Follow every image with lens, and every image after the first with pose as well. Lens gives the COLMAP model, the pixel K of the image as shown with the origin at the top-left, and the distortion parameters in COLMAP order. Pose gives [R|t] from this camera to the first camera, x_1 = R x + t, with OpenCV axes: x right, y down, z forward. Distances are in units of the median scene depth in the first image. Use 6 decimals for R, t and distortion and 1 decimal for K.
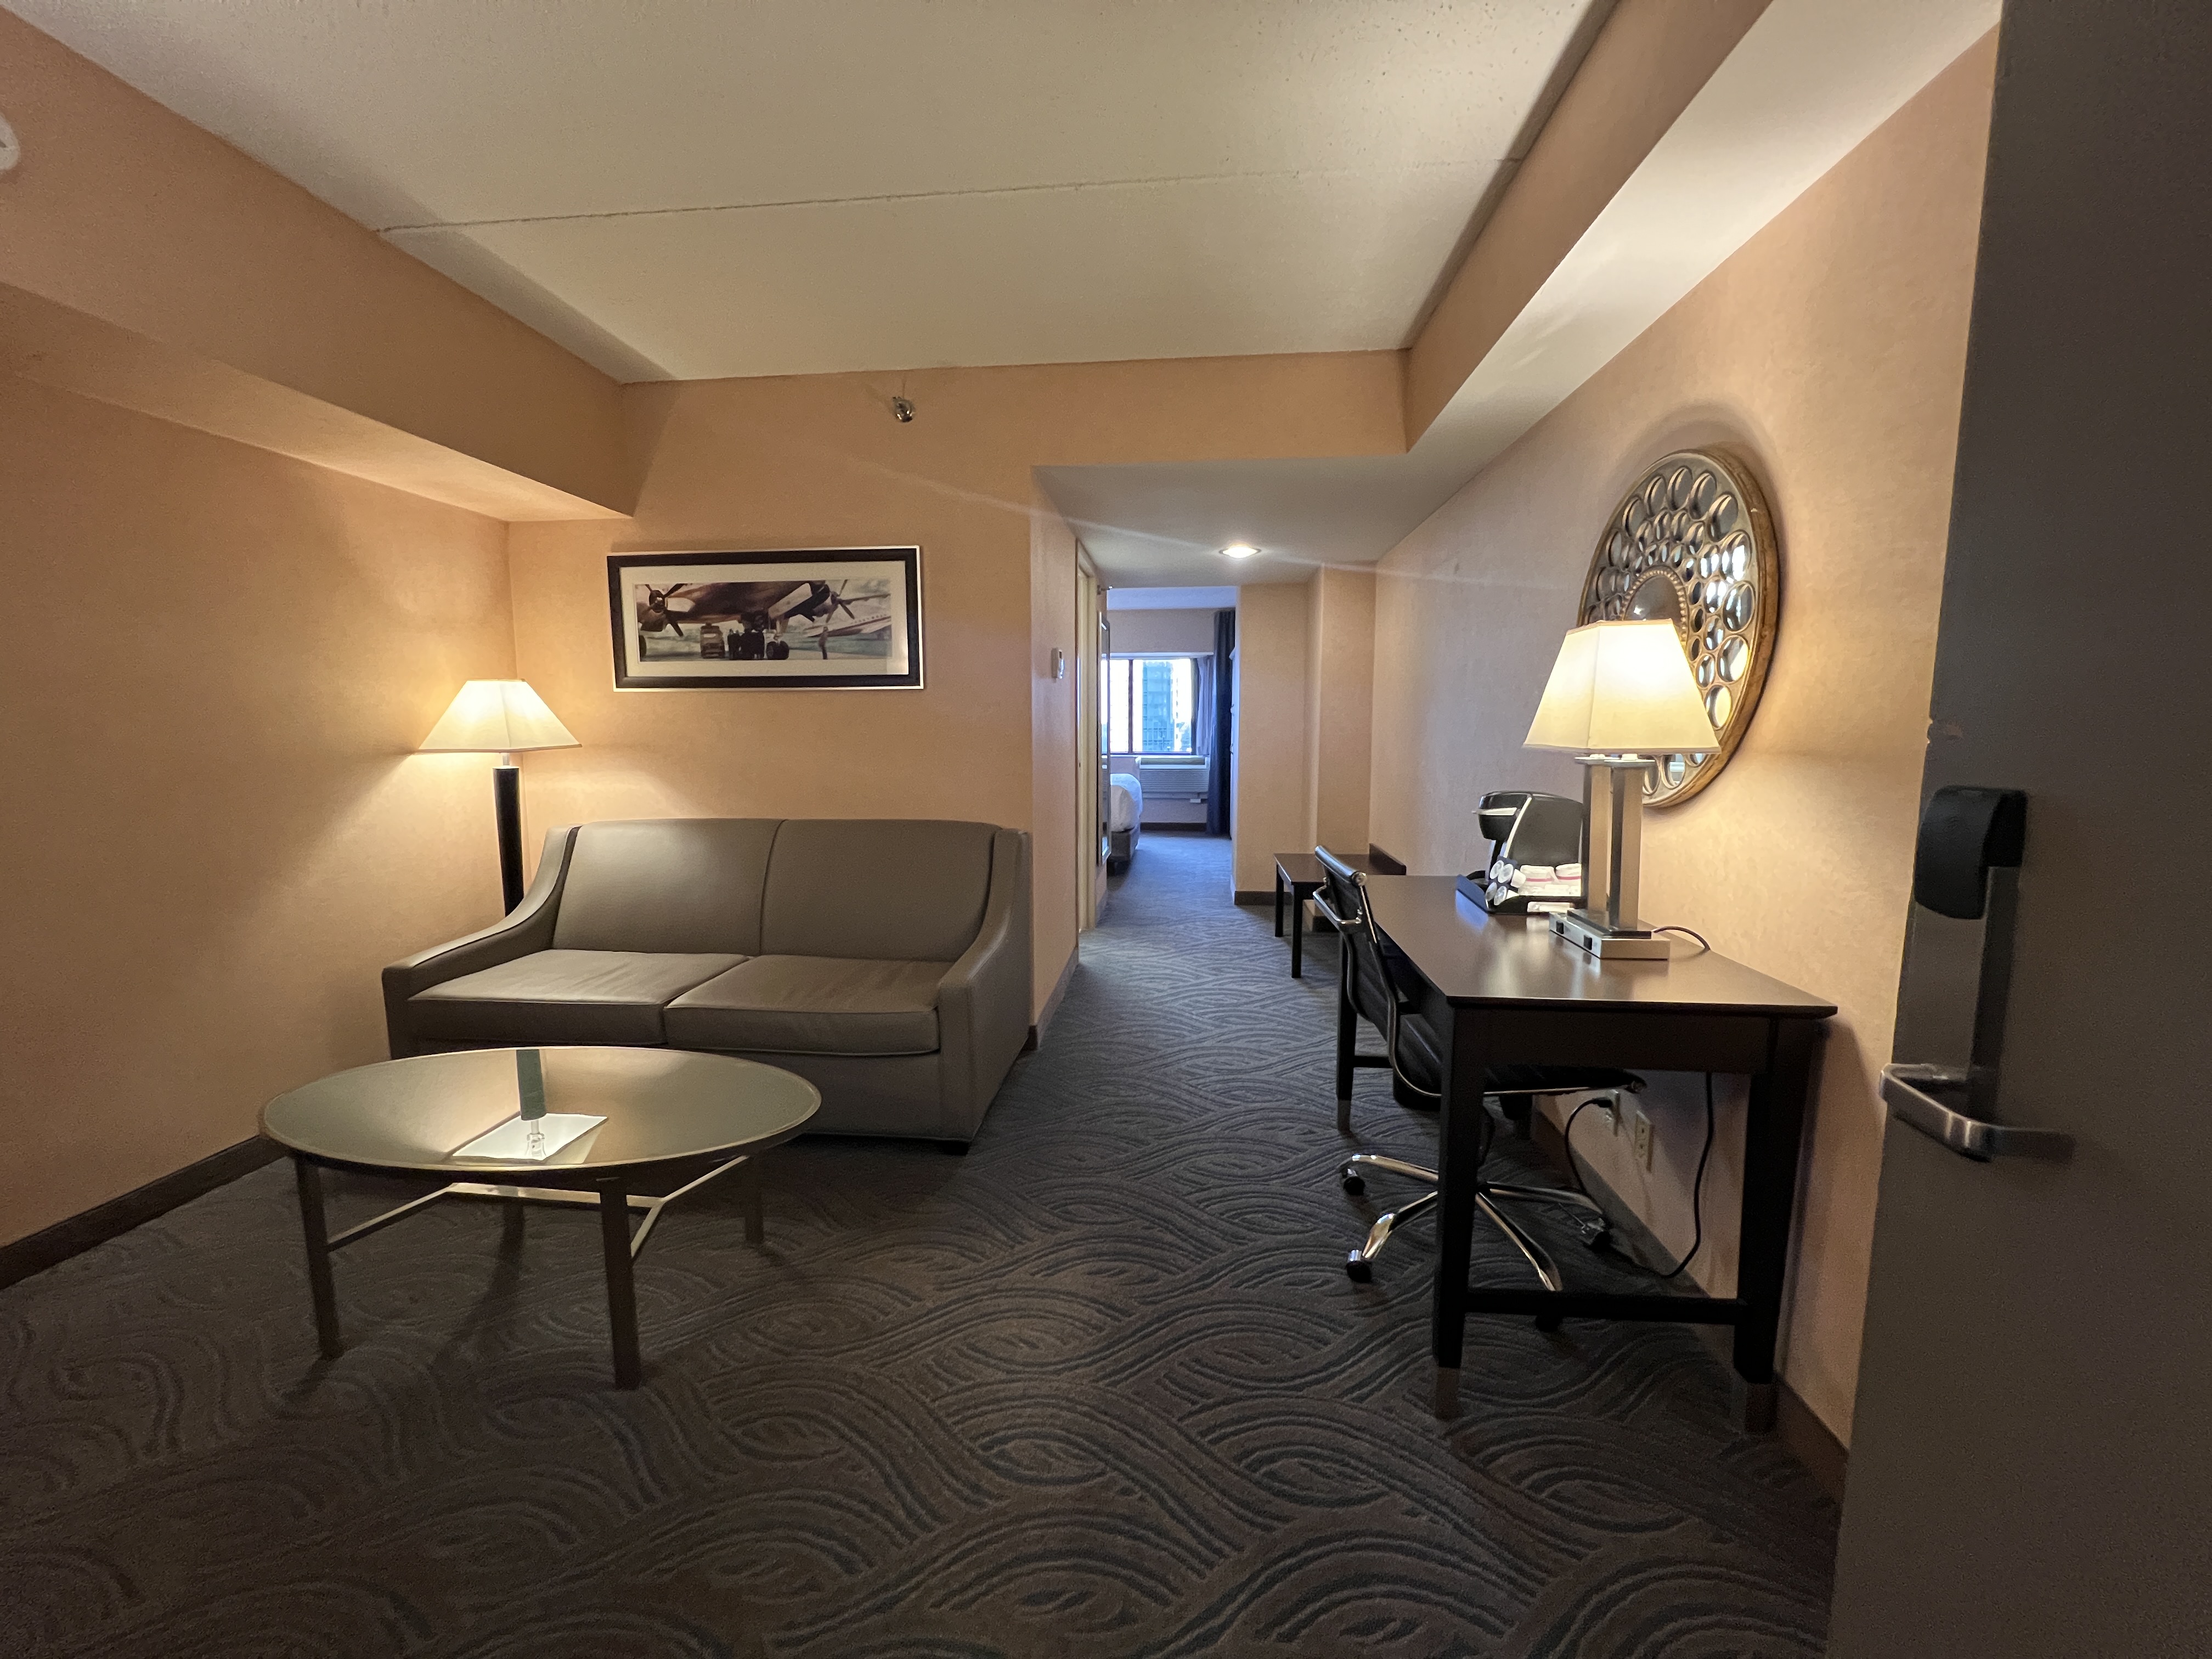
lens RADIAL K [[889.6, 0, 1103.3], [0, 889.6, 829.5], [0, 0, 1]] dist [-0.008788, 0.000482]
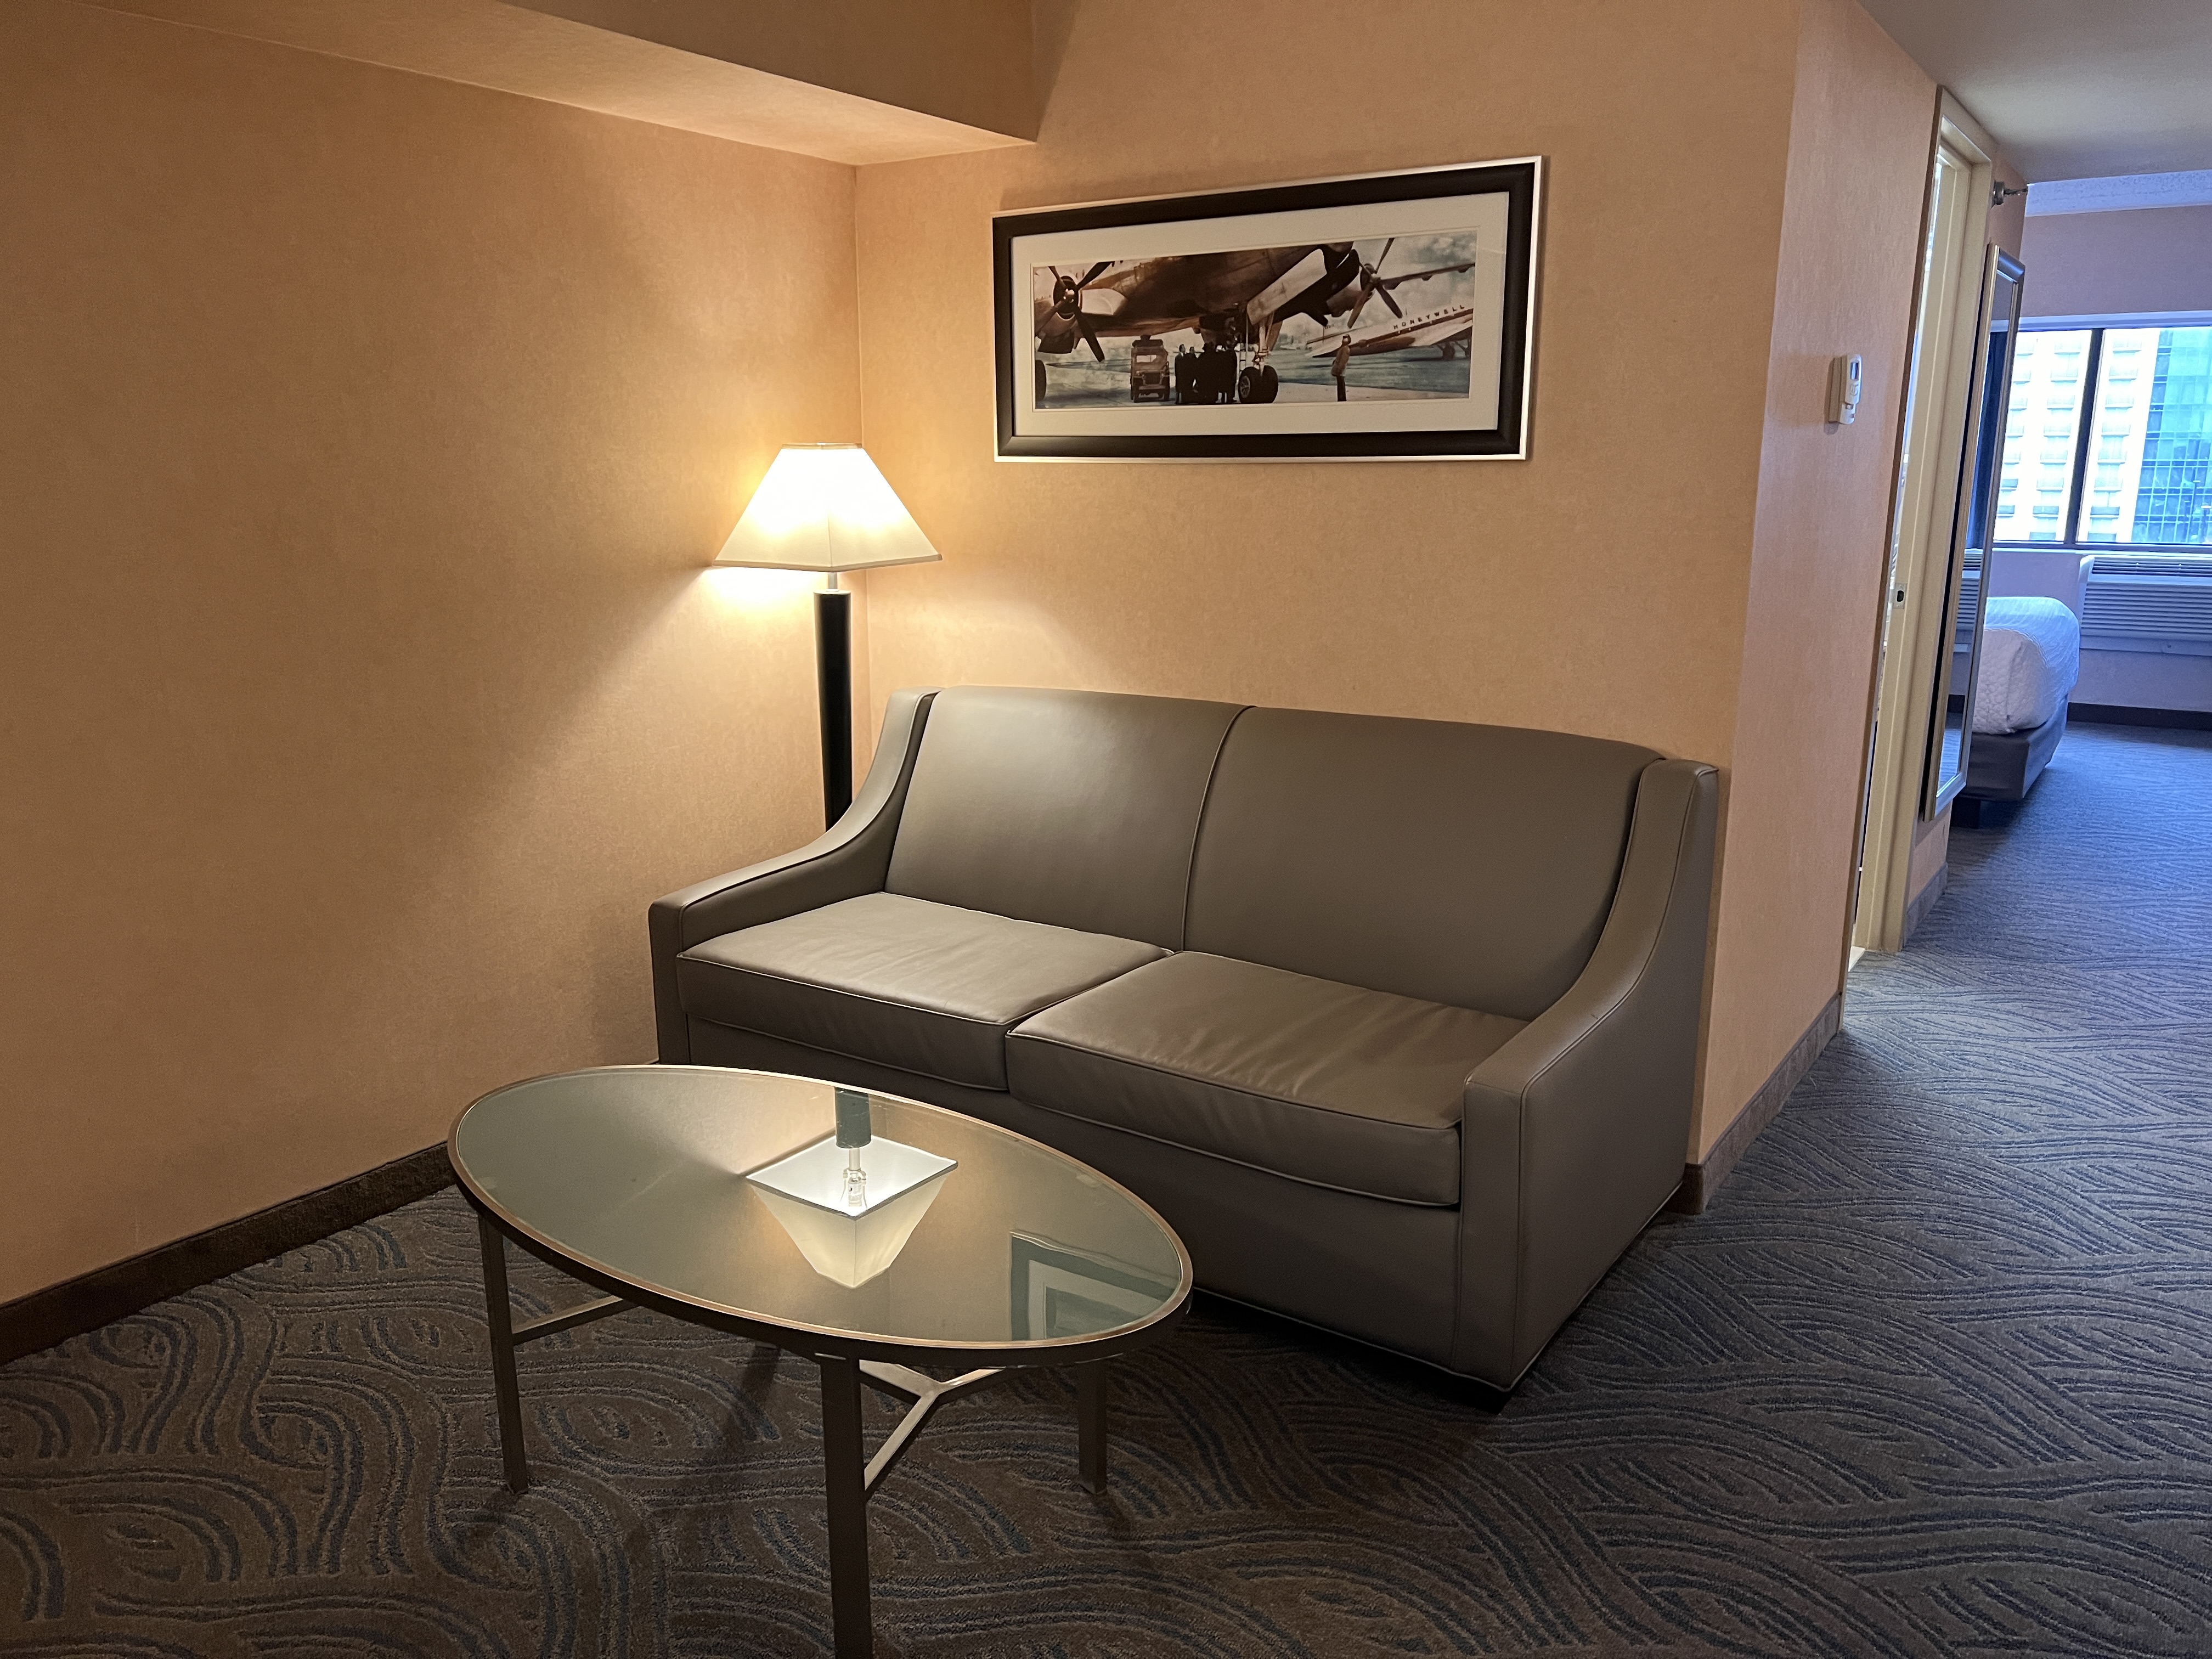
lens RADIAL K [[1665.1, 0, 1097.9], [0, 1665.1, 843.0], [0, 0, 1]] dist [0.044320, -0.049195]
pose [[0.875694, 0.109232, -0.470349, 0.049559], [-0.054907, 0.990285, 0.127754, -0.054749], [0.479734, -0.086048, 0.873184, 0.063122]]
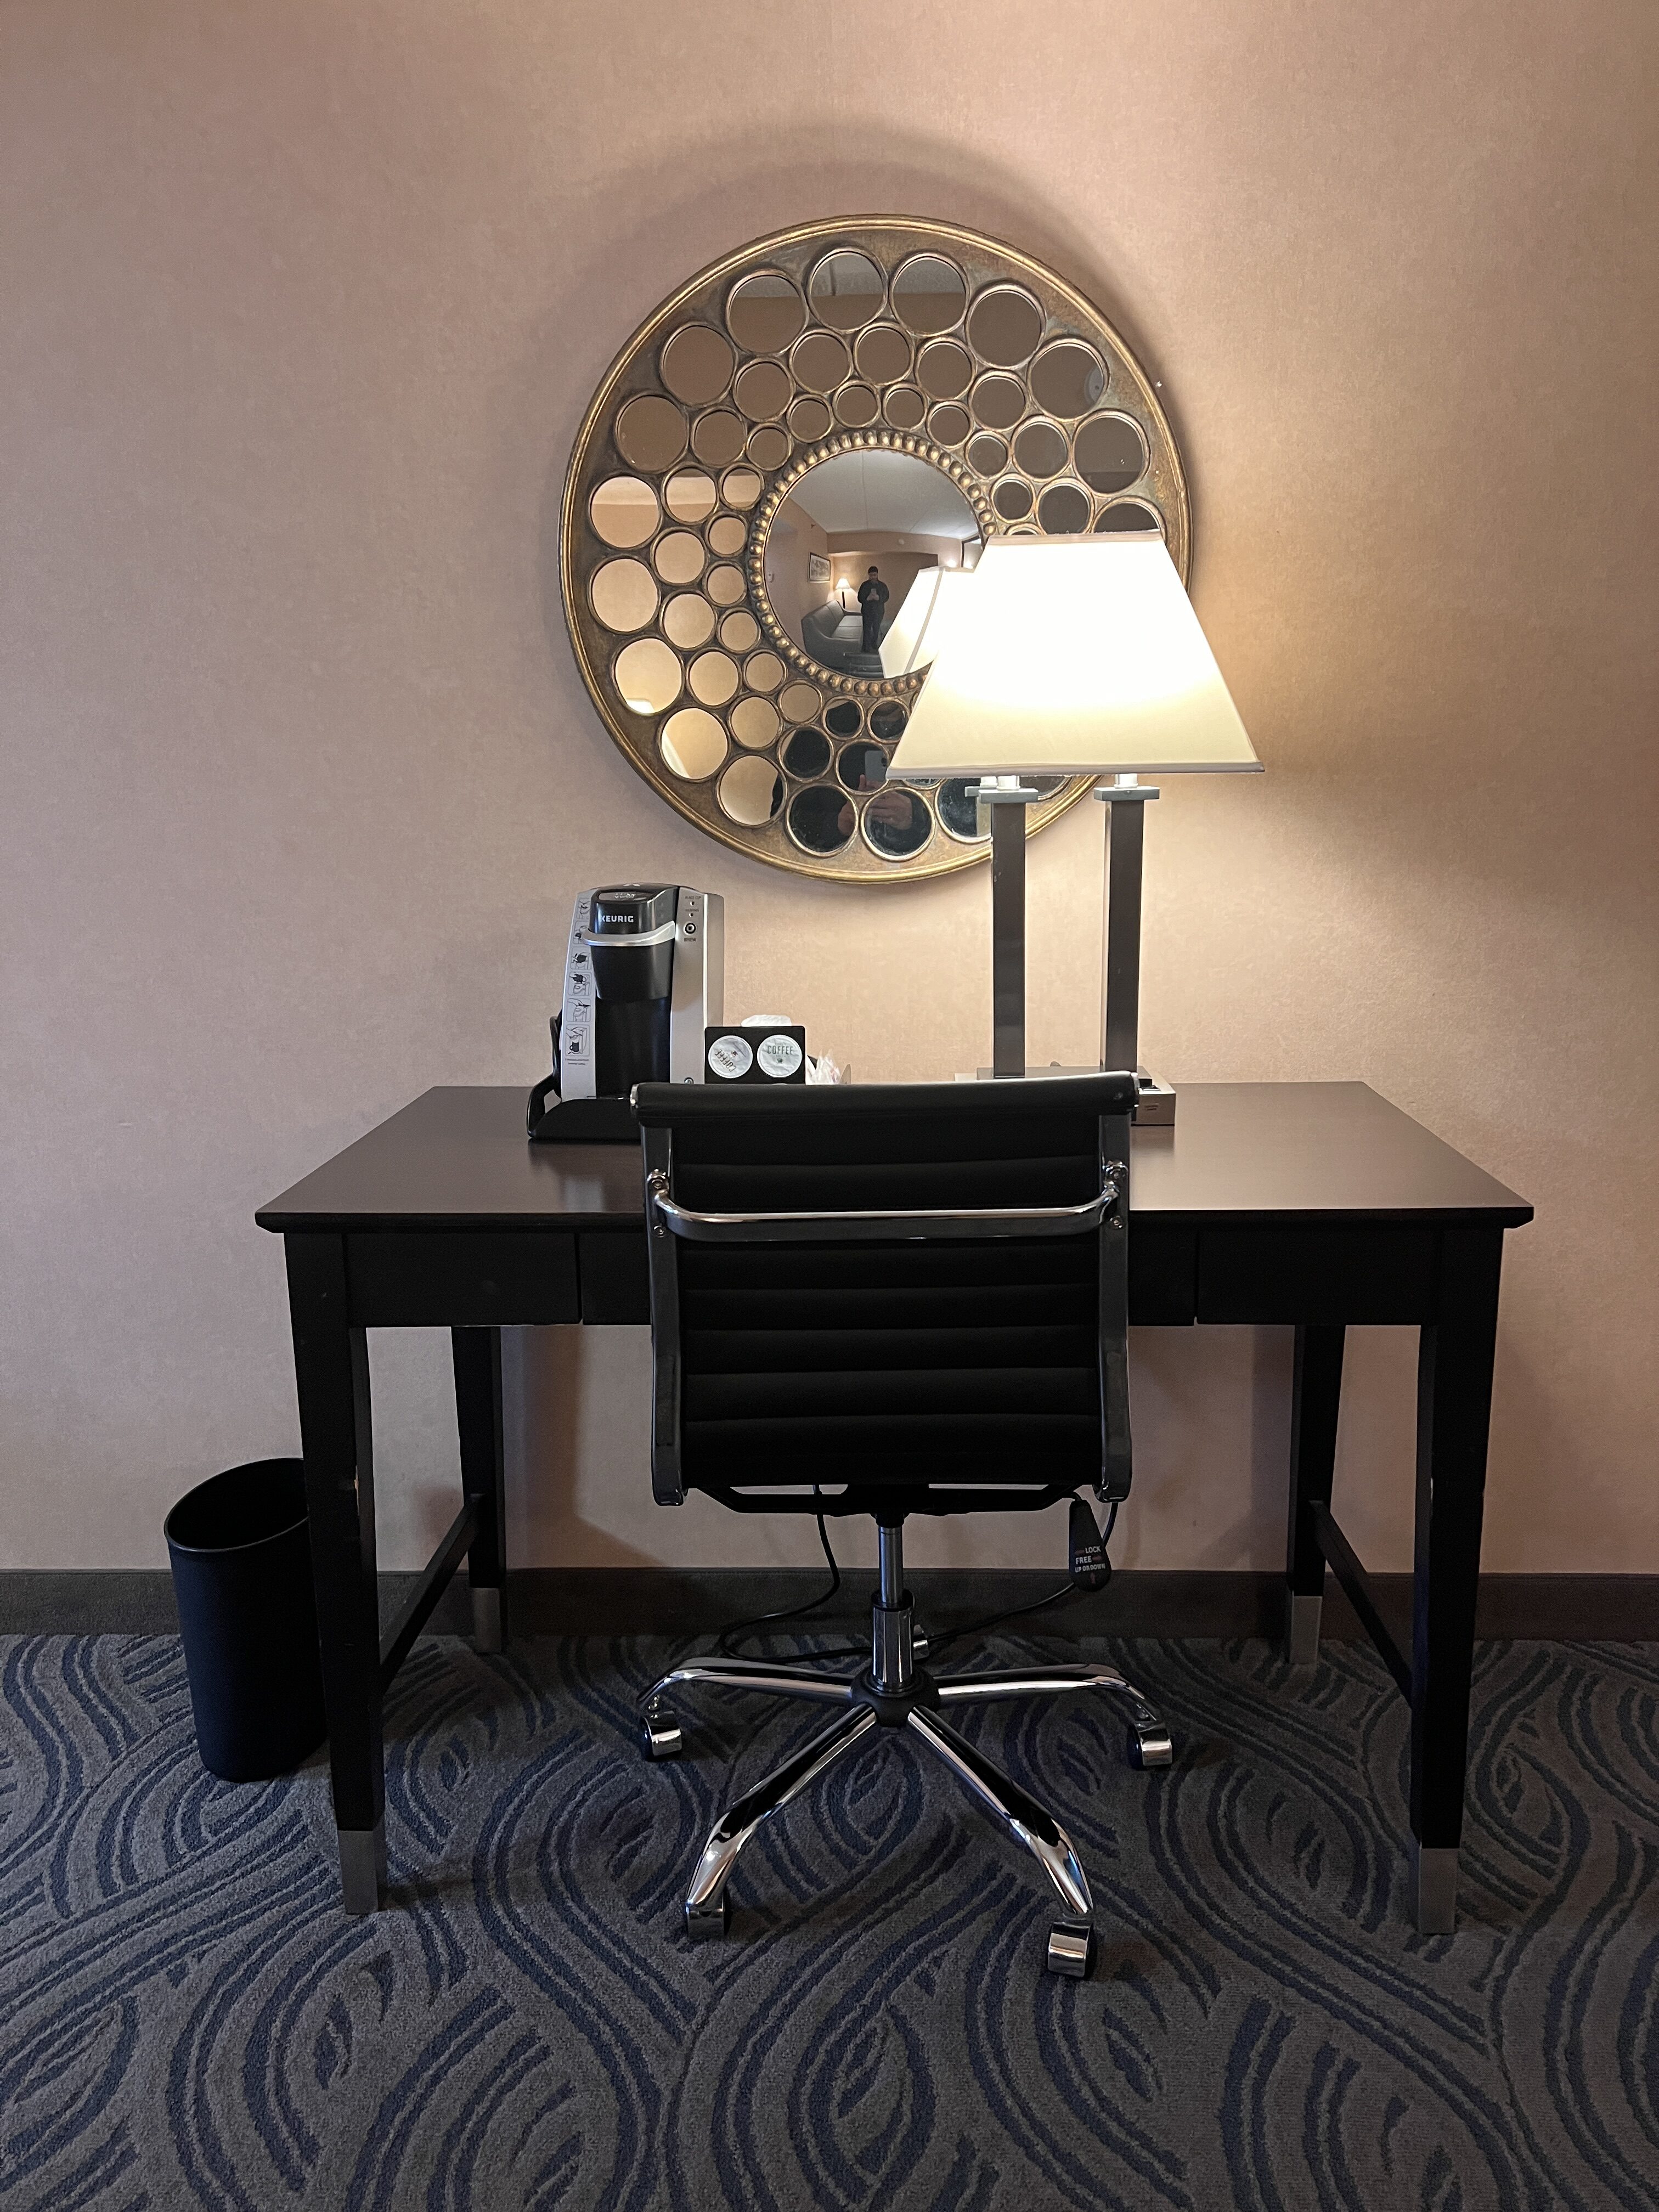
lens RADIAL K [[1665.1, 0, 830.7], [0, 1665.1, 1128.1], [0, 0, 1]] dist [0.044320, -0.049195]
pose [[-0.060117, -0.208275, 0.976221, -0.282445], [0.130660, 0.967933, 0.214553, -0.066771], [-0.989603, 0.140452, -0.030976, 0.691672]]
